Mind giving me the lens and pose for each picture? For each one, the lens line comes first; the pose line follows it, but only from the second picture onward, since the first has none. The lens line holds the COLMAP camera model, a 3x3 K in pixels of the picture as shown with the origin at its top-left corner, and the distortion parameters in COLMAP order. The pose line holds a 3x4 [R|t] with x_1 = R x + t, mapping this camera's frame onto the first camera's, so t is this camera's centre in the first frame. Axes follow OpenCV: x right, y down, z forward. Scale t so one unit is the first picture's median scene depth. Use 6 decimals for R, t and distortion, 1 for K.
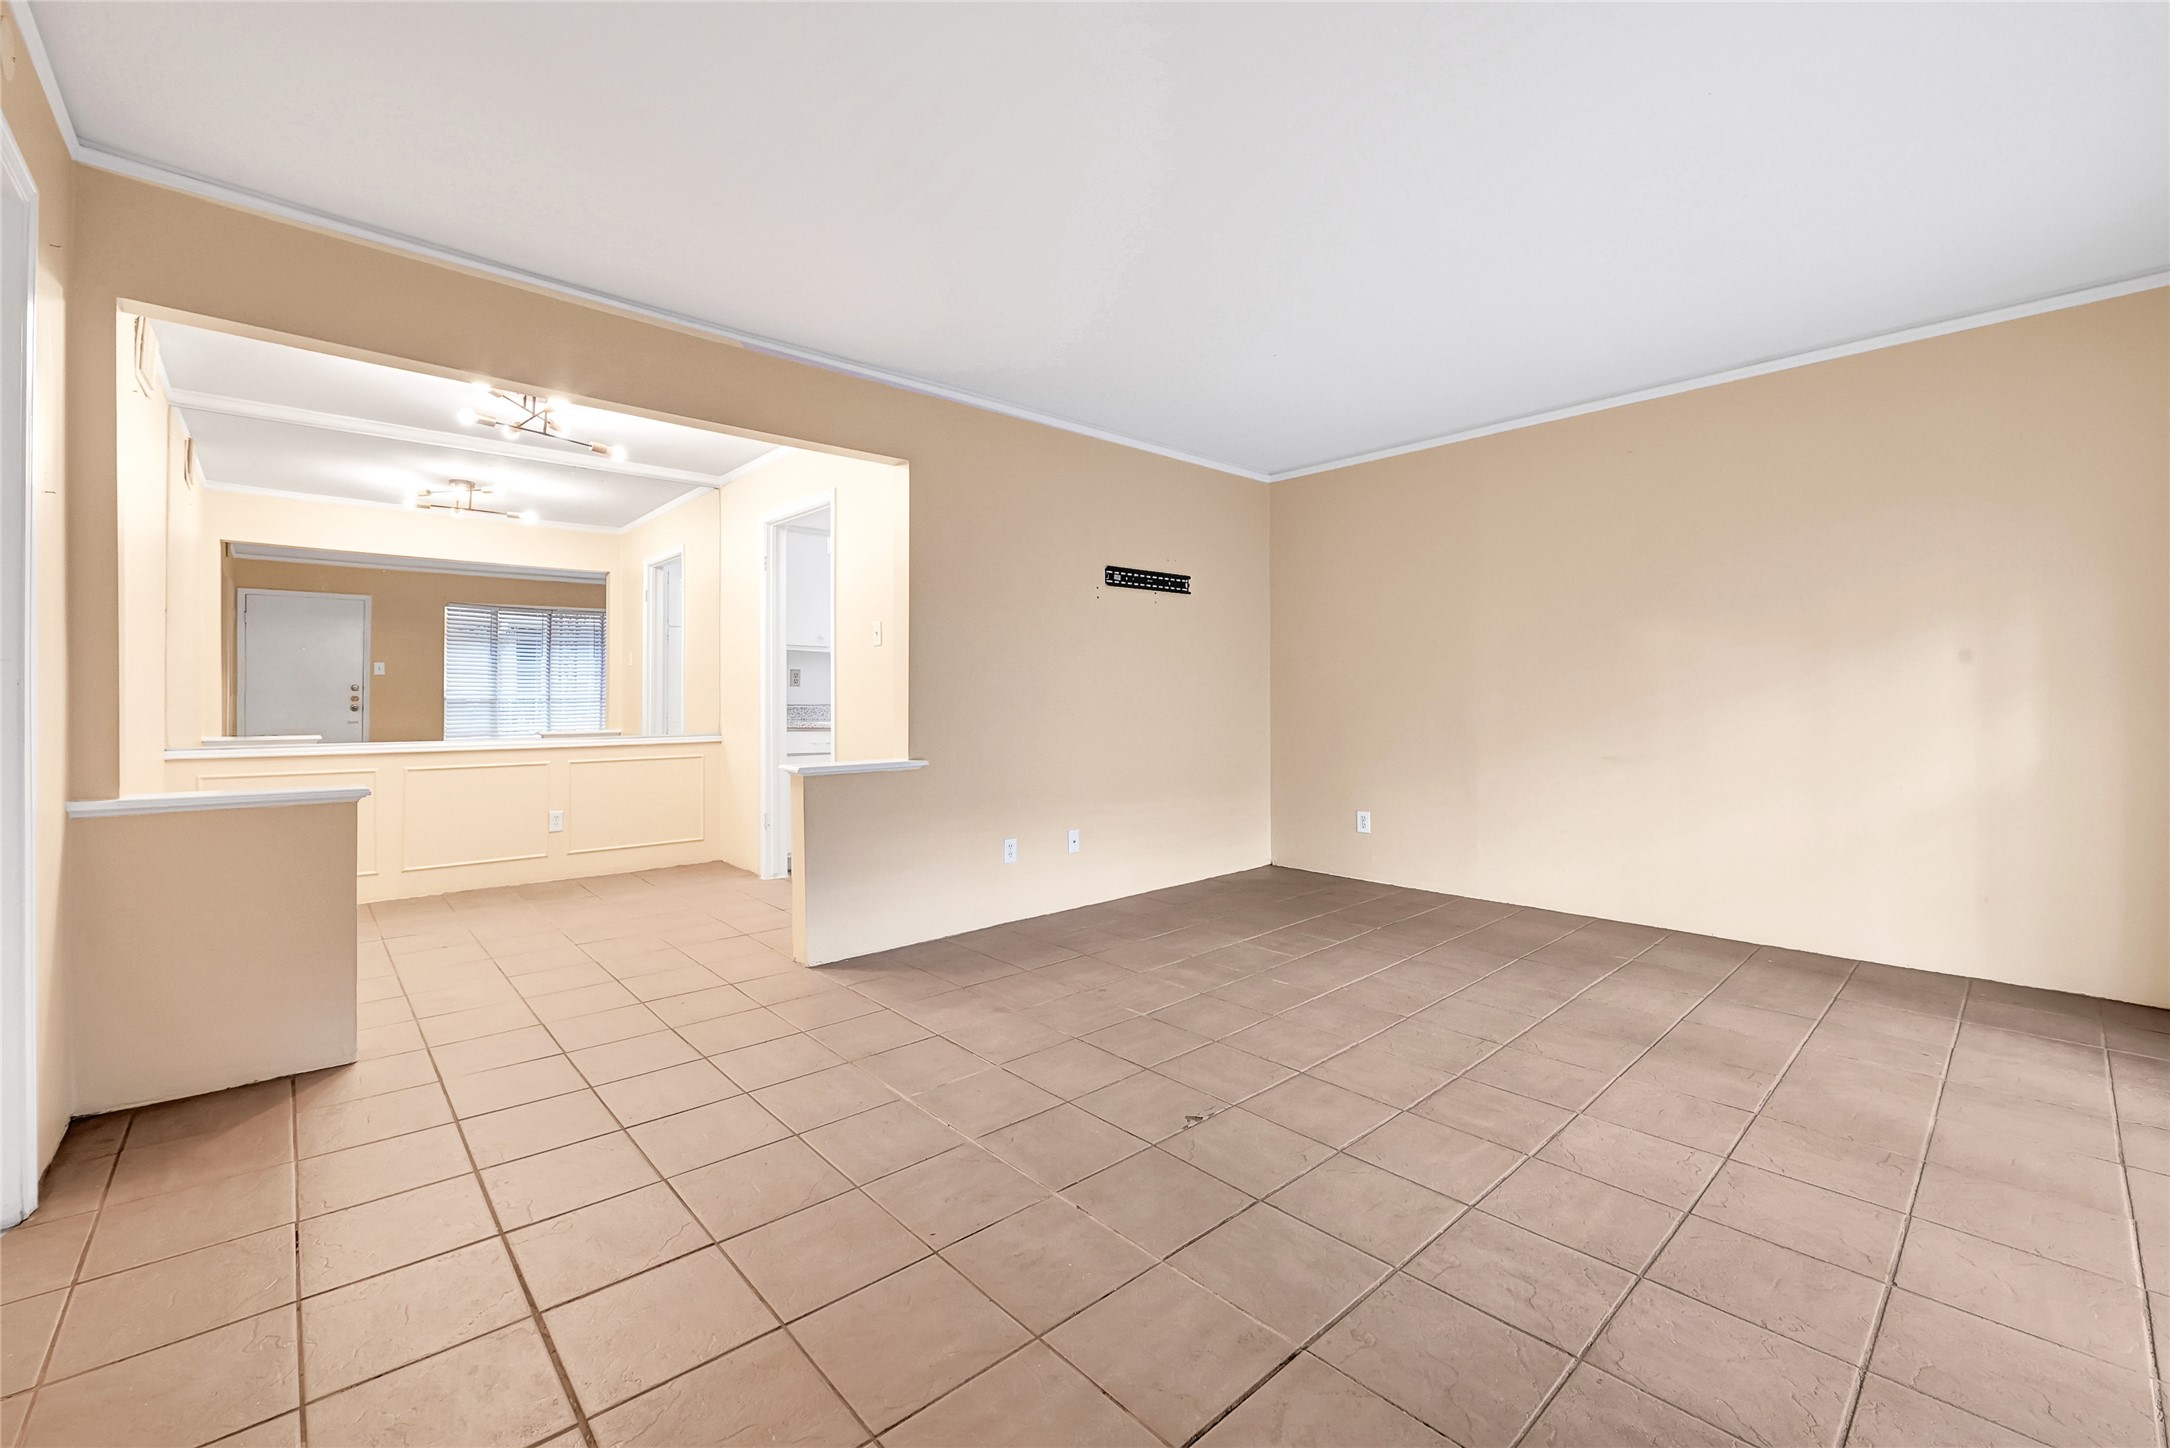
lens RADIAL K [[872.6, 0, 1076.7], [0, 872.6, 702.1], [0, 0, 1]] dist [-0.006694, -0.000189]
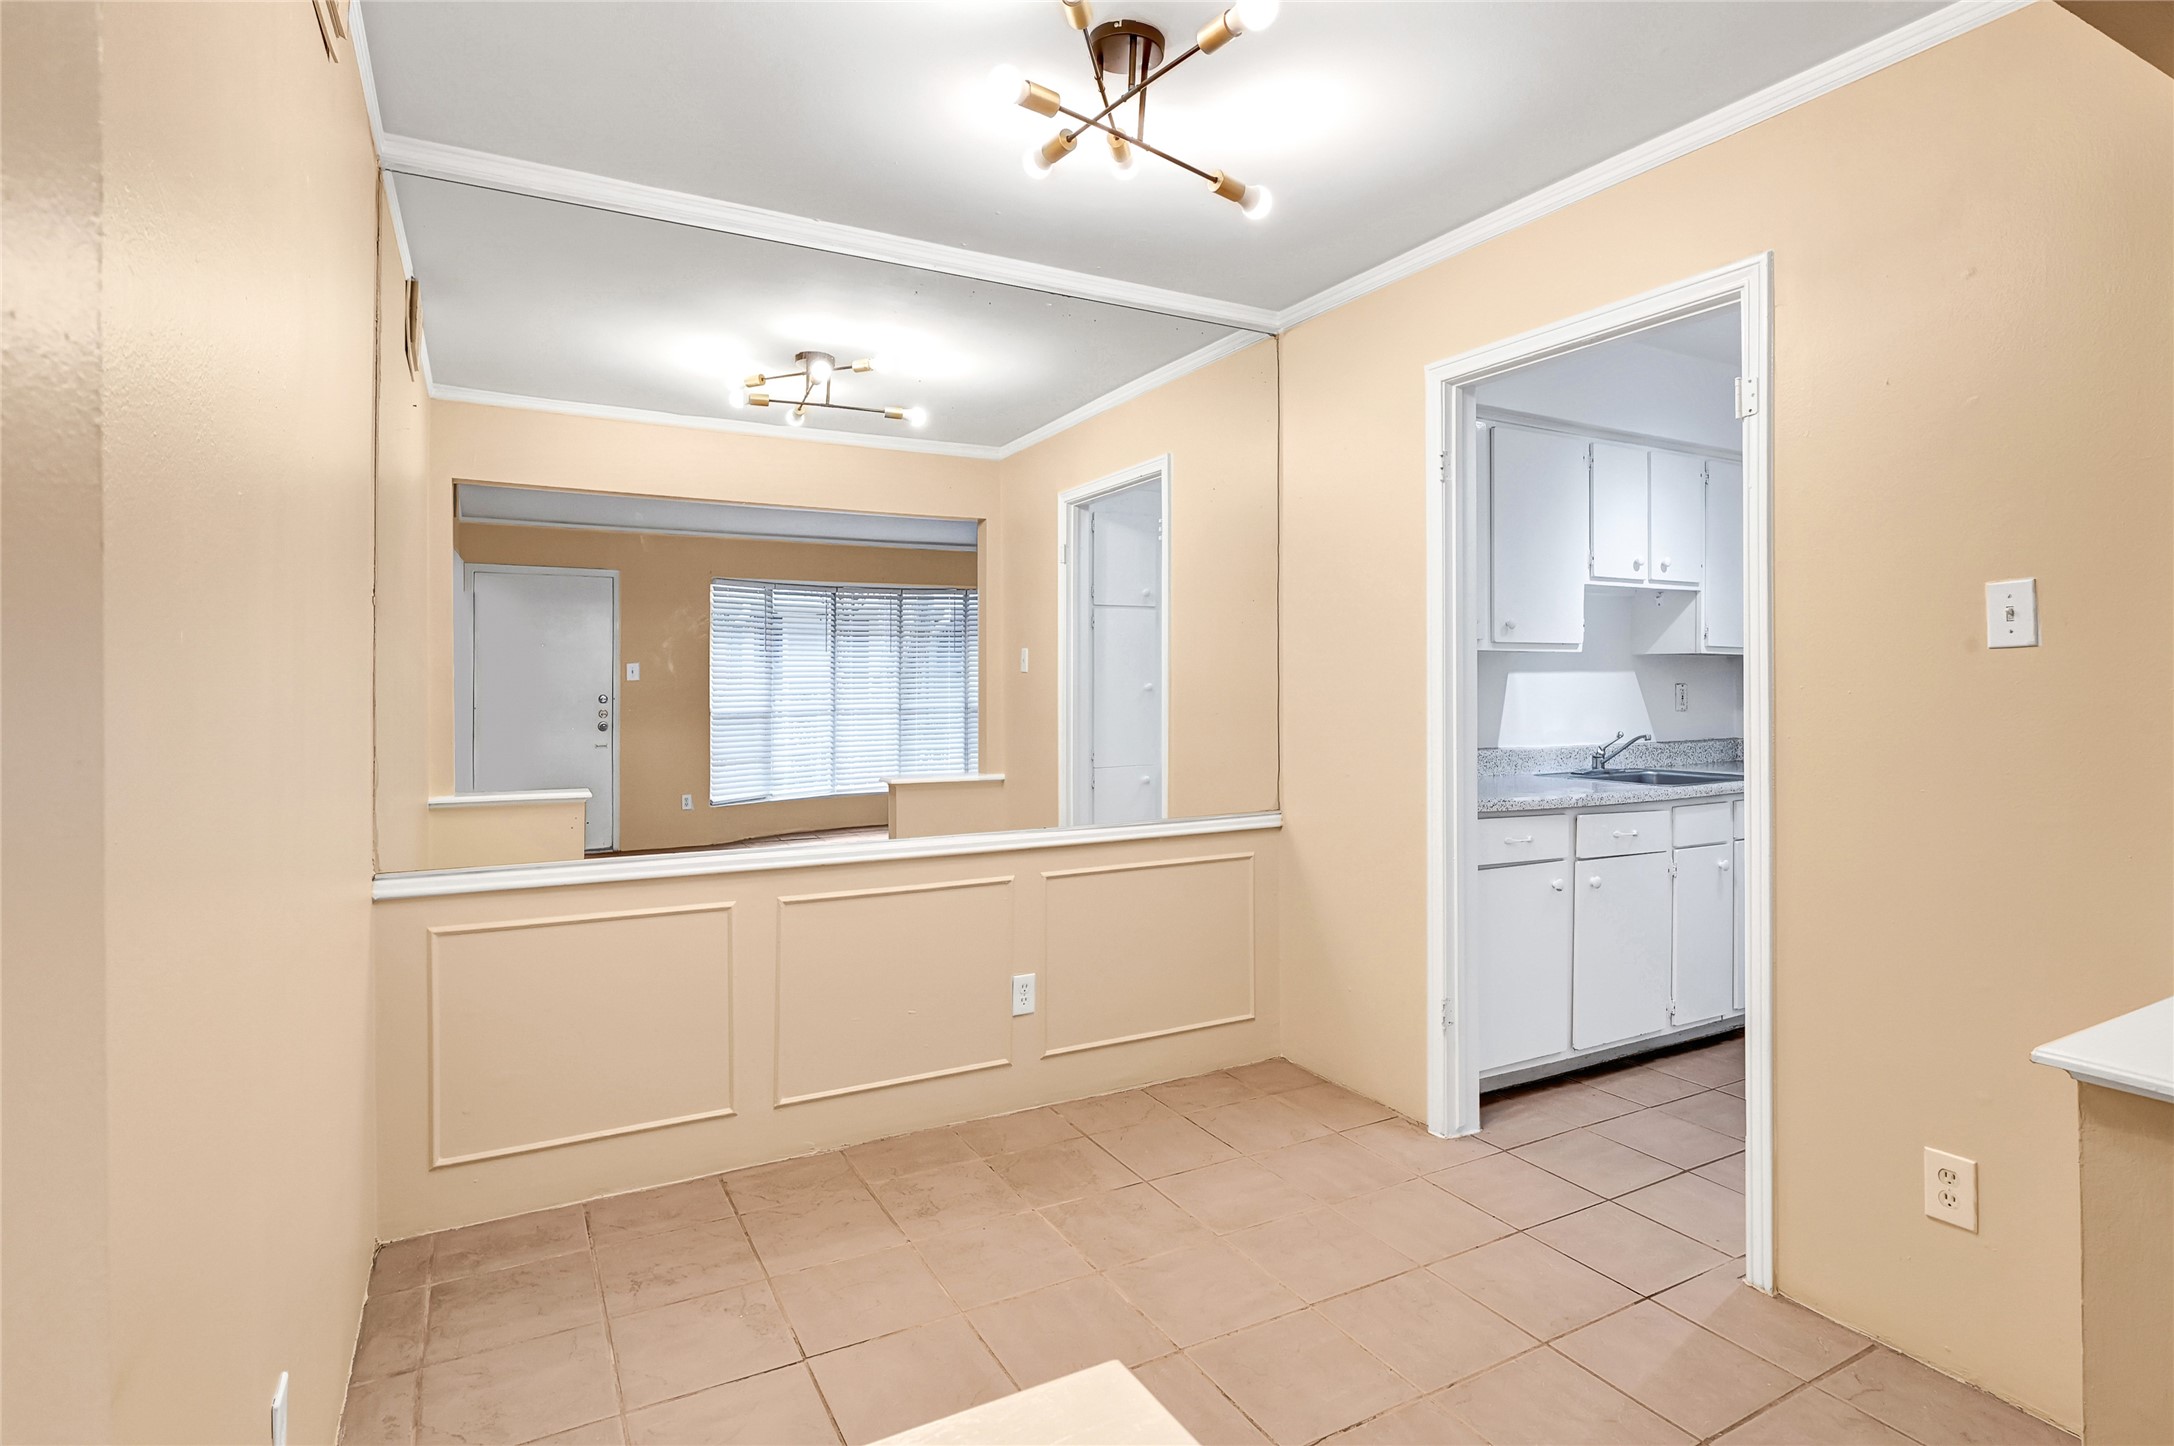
lens RADIAL K [[1077.3, 0, 1128.6], [0, 1077.3, 676.0], [0, 0, 1]] dist [-0.001459, -0.001070]
pose [[0.978353, -0.004900, -0.206884, -0.217873], [0.001301, 0.999846, -0.017529, -0.019170], [0.206938, 0.016881, 0.978208, 0.213088]]
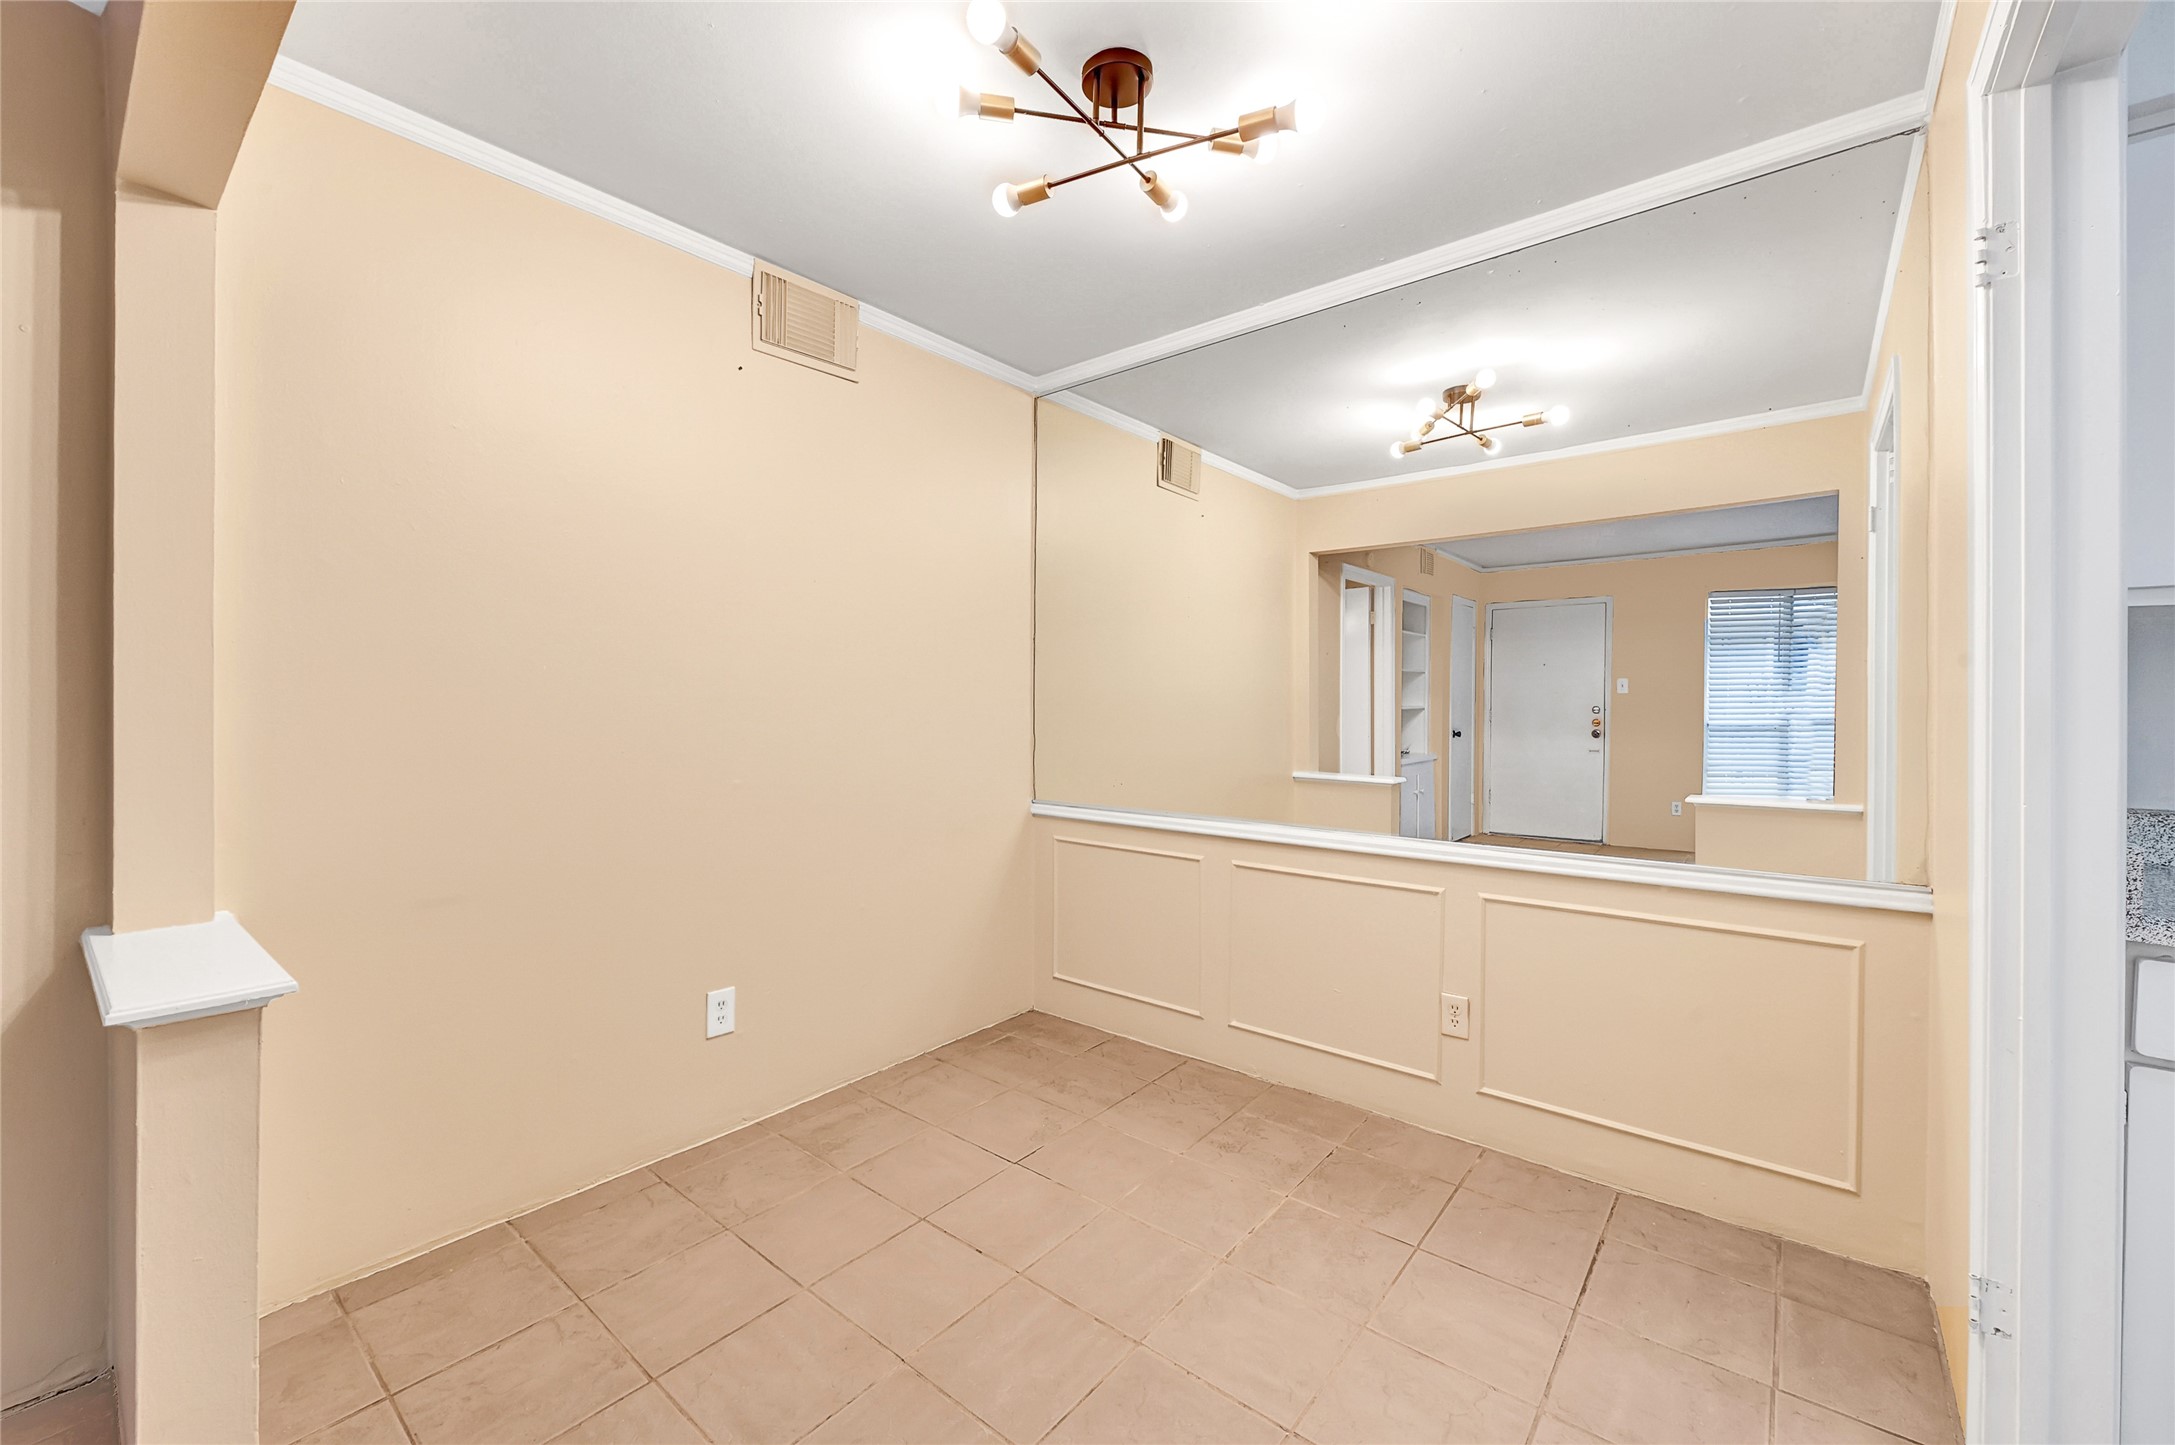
lens RADIAL K [[874.6, 0, 1079.2], [0, 874.6, 700.5], [0, 0, 1]] dist [-0.006694, -0.000189]
pose [[0.153724, -0.003965, -0.988106, -0.082680], [-0.007513, 0.999958, -0.005181, -0.017187], [0.988085, 0.008220, 0.153688, 0.384175]]
